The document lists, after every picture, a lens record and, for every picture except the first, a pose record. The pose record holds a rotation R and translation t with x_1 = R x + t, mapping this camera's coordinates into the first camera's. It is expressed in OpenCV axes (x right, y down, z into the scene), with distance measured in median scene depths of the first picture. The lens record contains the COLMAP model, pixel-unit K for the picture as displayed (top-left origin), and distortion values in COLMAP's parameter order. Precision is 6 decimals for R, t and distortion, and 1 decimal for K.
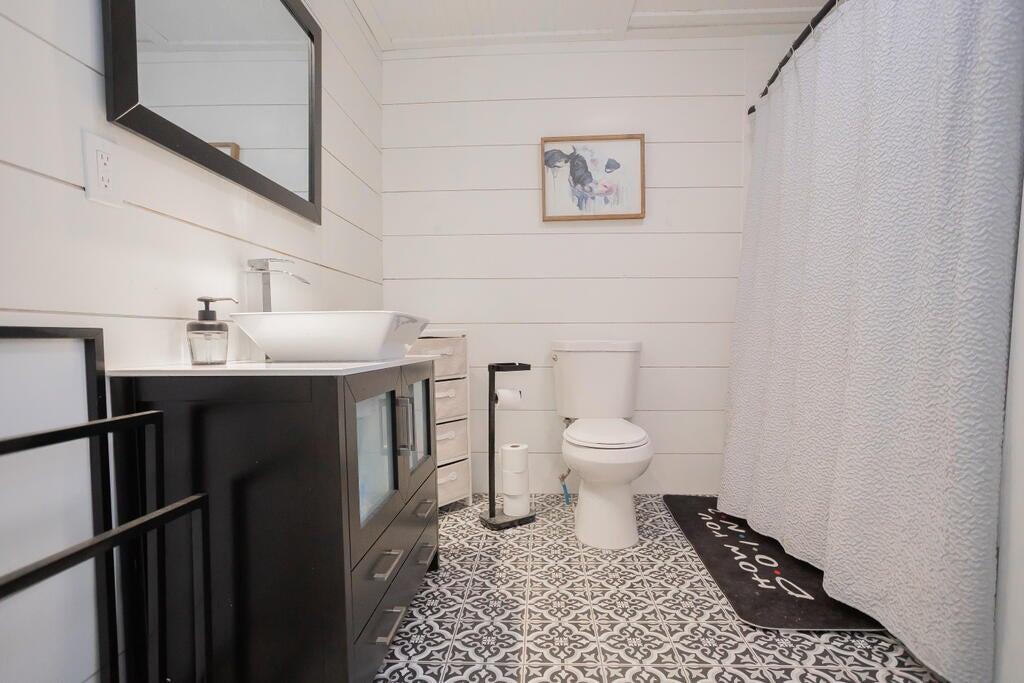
lens RADIAL K [[520.1, 0, 512.0], [0, 520.1, 341.5], [0, 0, 1]] dist [0.000203, 0.000998]
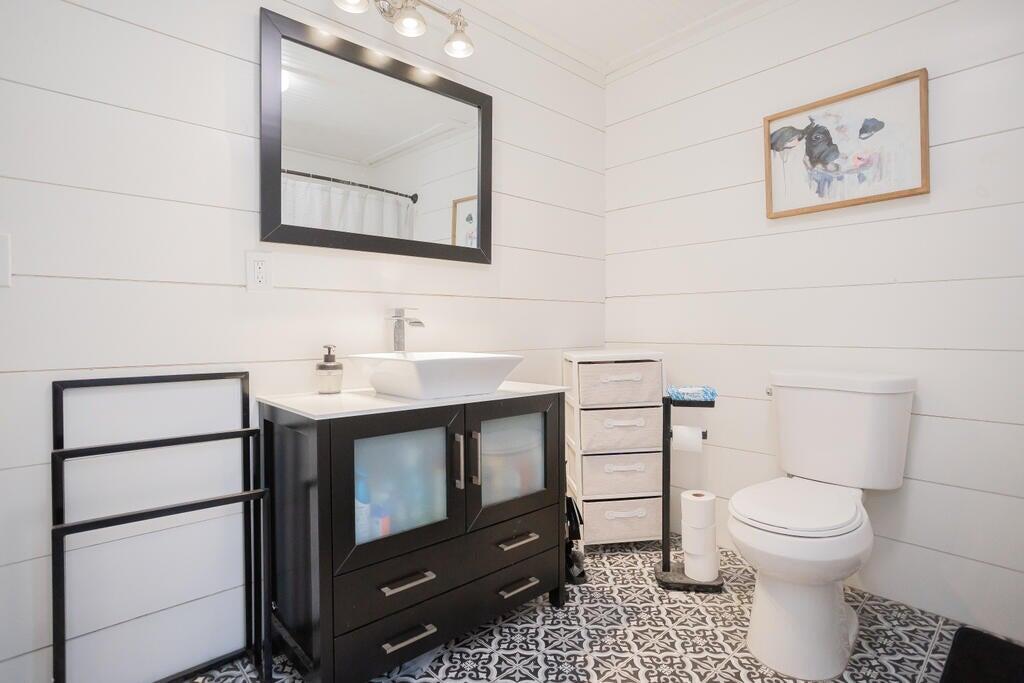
lens RADIAL K [[499.8, 0, 511.5], [0, 499.8, 318.3], [0, 0, 1]] dist [-0.017508, -0.000591]
pose [[0.704733, -0.012963, -0.709354, 0.371602], [-0.005831, 0.999693, -0.024062, -0.067012], [0.709448, 0.021094, 0.704442, 0.208775]]
